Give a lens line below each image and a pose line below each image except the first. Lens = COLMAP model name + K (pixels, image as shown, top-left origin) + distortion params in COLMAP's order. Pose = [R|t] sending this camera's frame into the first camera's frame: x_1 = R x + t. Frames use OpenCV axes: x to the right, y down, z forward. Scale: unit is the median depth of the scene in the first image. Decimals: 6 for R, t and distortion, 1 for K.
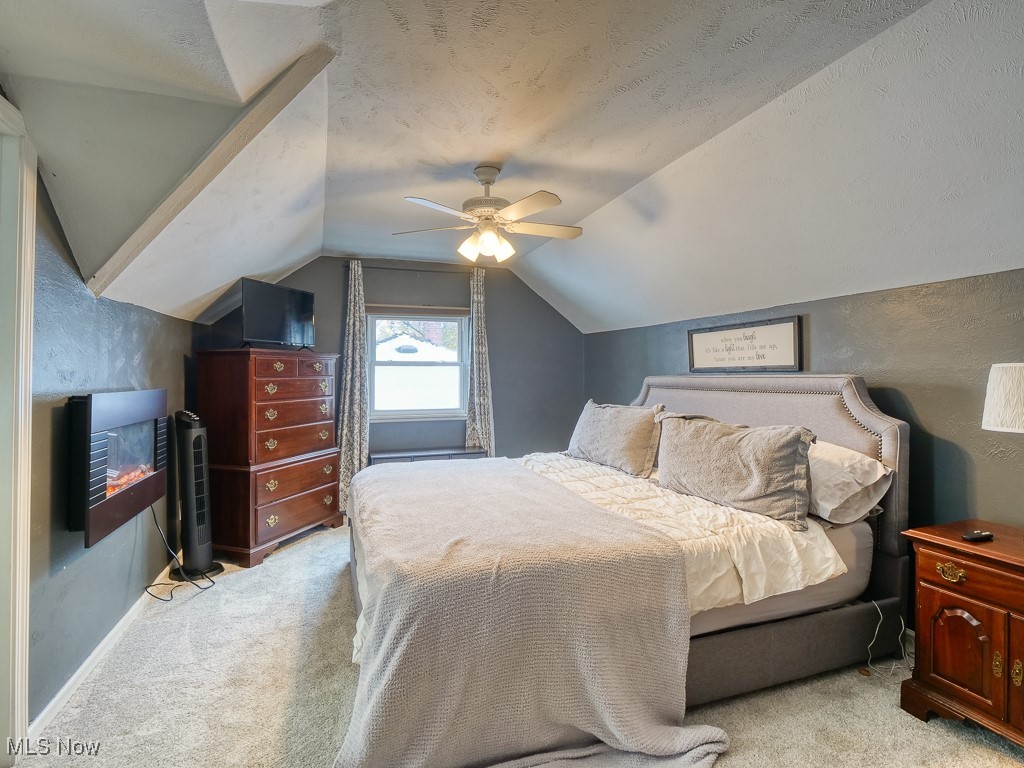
lens RADIAL K [[504.0, 0, 511.8], [0, 504.0, 381.7], [0, 0, 1]] dist [-0.012354, -0.000911]
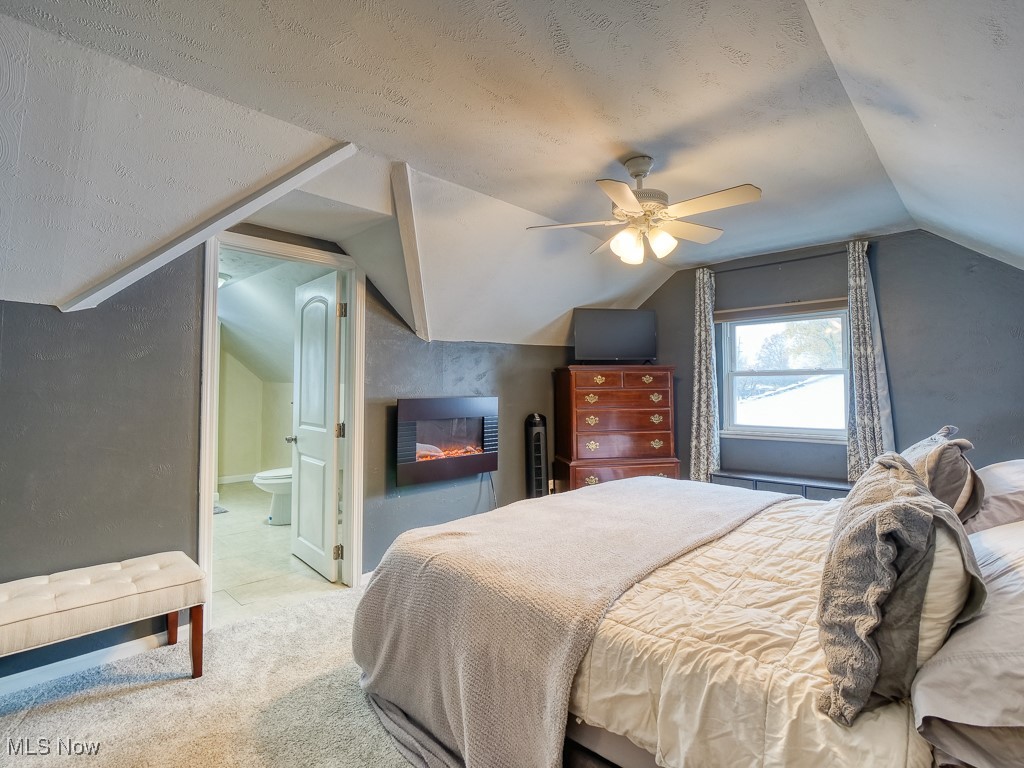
lens RADIAL K [[504.0, 0, 510.4], [0, 504.0, 383.0], [0, 0, 1]] dist [-0.012354, -0.000911]
pose [[0.453938, -0.009141, -0.890986, 0.386330], [-0.005701, 0.999897, -0.013162, -0.004972], [0.891015, 0.011054, 0.453840, 0.230308]]
